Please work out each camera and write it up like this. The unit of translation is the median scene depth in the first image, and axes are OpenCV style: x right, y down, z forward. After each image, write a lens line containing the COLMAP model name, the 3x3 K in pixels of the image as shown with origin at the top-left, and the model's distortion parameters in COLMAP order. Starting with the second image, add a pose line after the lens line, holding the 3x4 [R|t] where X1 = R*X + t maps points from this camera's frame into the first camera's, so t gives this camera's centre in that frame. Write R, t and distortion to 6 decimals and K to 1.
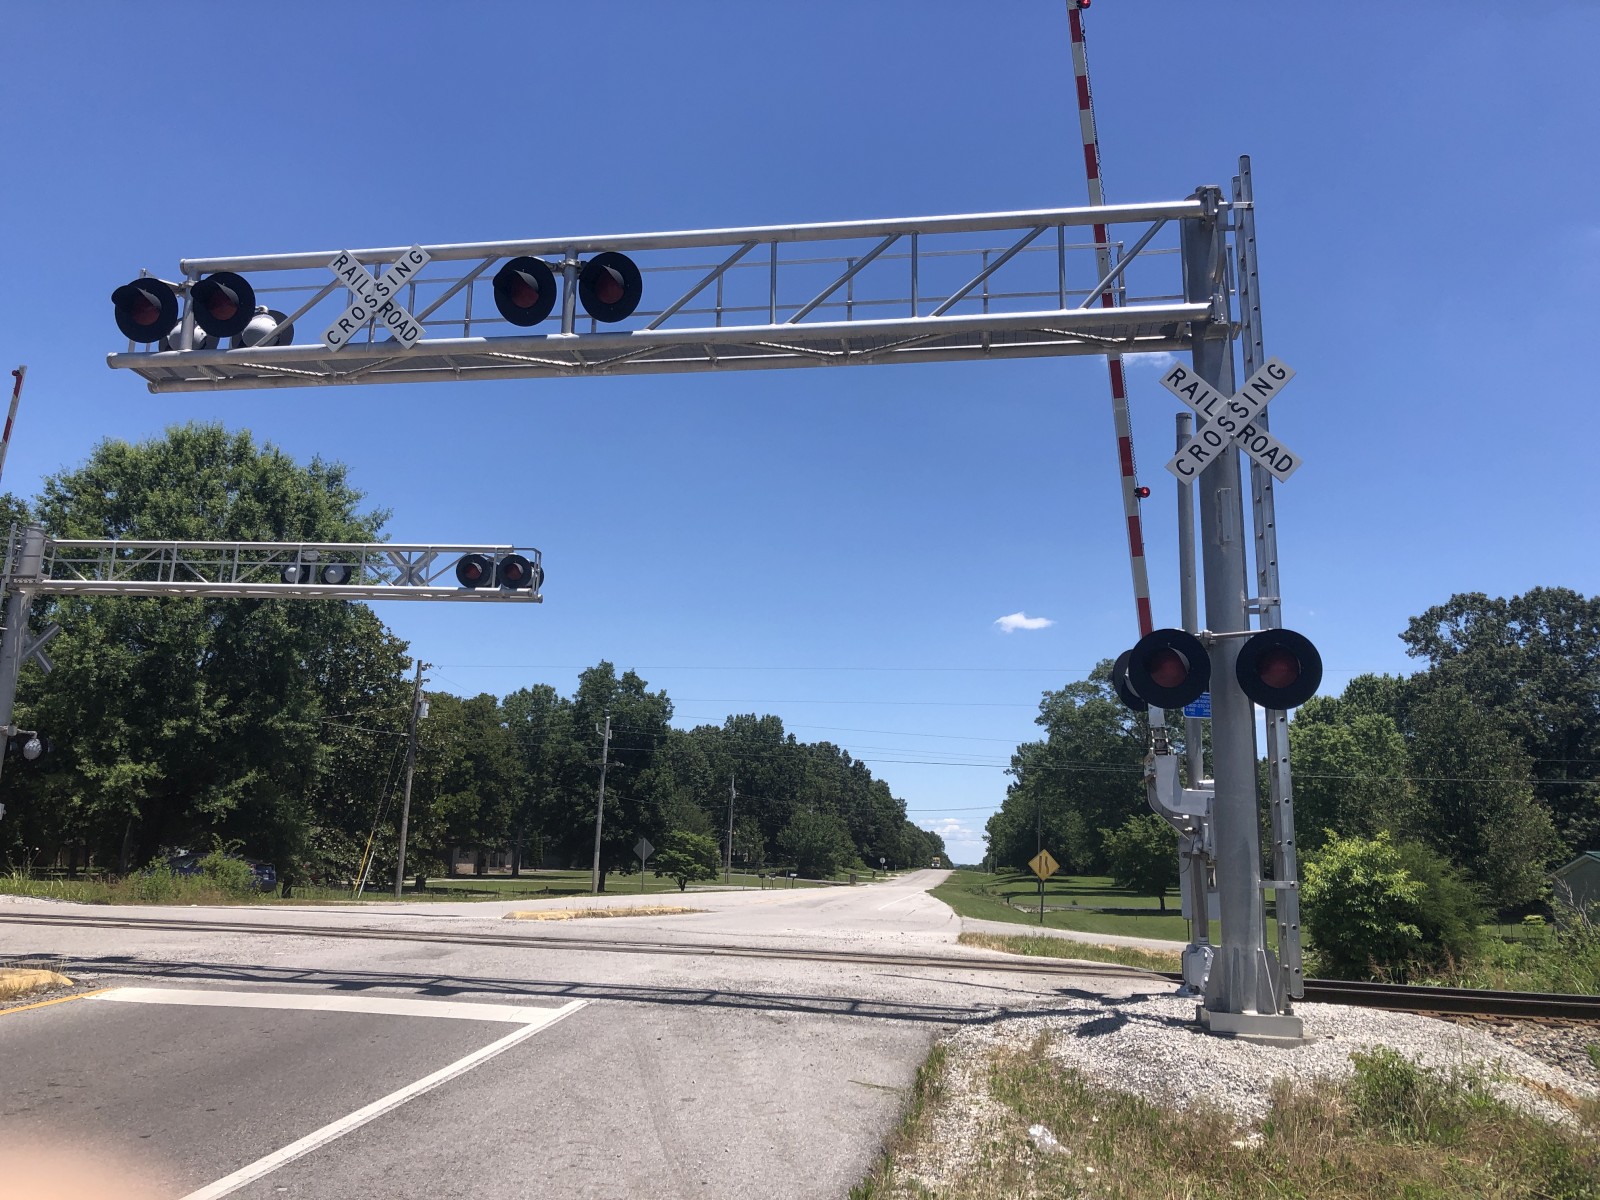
lens RADIAL K [[1377.2, 0, 796.8], [0, 1377.2, 568.1], [0, 0, 1]] dist [0.036284, -0.078260]
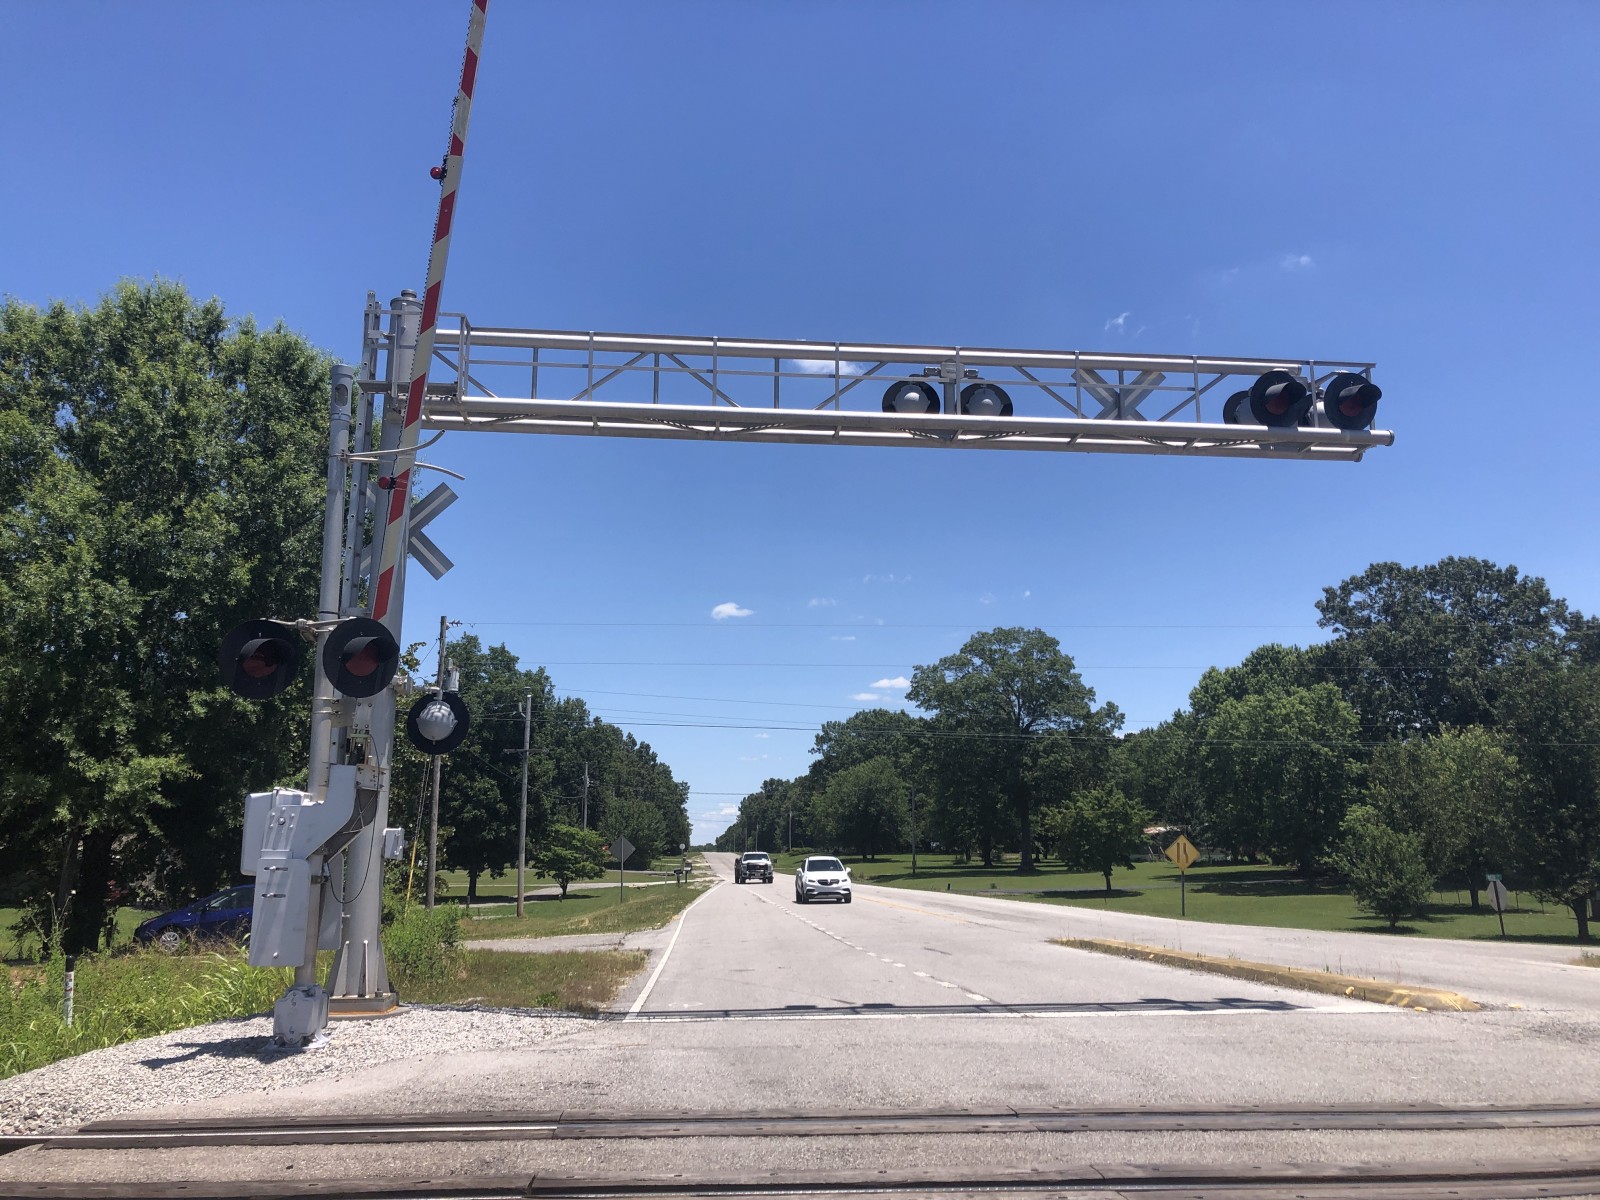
lens RADIAL K [[1377.2, 0, 857.7], [0, 1377.2, 538.3], [0, 0, 1]] dist [0.036284, -0.078260]
pose [[0.973937, 0.014362, 0.226362, -0.766073], [-0.012538, 0.999876, -0.009494, 0.096530], [-0.226471, 0.006409, 0.973997, 0.690869]]
